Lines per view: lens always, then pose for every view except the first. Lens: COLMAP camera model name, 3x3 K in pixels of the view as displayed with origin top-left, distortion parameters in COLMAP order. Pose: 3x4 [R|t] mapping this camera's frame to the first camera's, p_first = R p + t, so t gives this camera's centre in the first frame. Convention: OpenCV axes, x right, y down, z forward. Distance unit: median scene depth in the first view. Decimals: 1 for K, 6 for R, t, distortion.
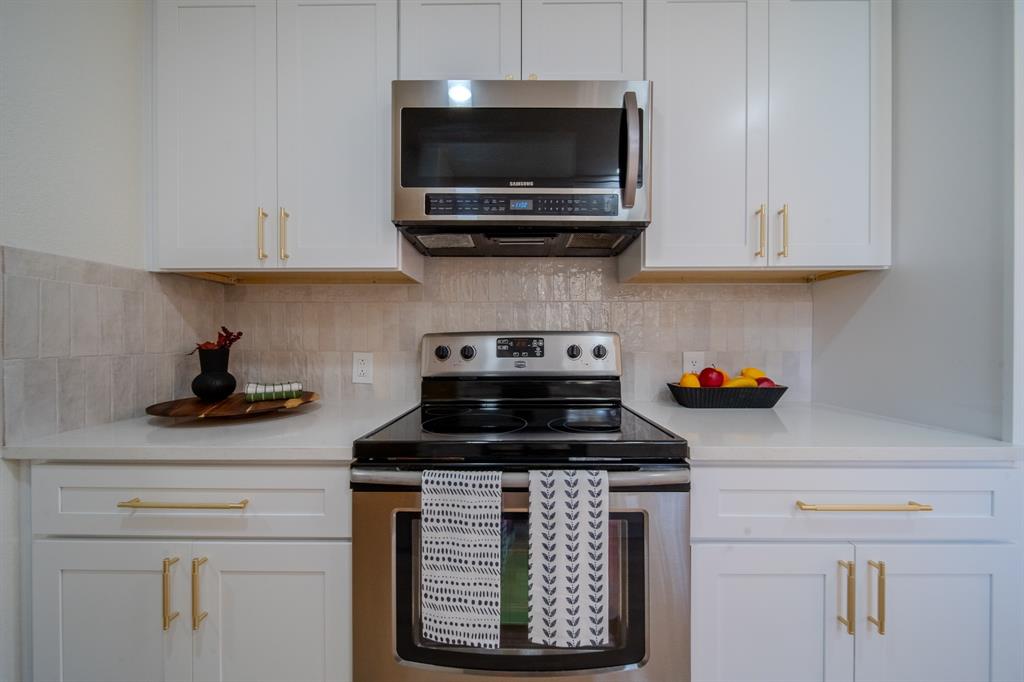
lens RADIAL K [[371.2, 0, 512.0], [0, 371.2, 341.0], [0, 0, 1]] dist [-0.002331, -0.000090]
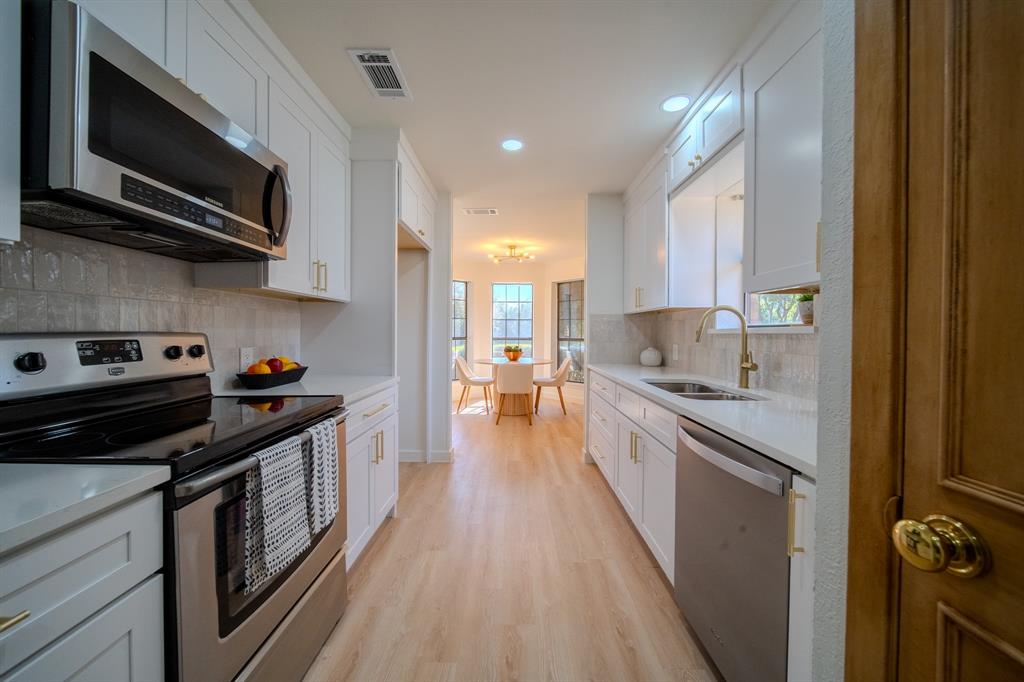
lens RADIAL K [[371.6, 0, 524.4], [0, 371.6, 327.3], [0, 0, 1]] dist [-0.008195, 0.000072]
pose [[-0.042339, 0.010942, 0.999043, -0.863862], [-0.006970, 0.999912, -0.011247, -0.035283], [-0.999079, -0.007439, -0.042260, 0.095212]]
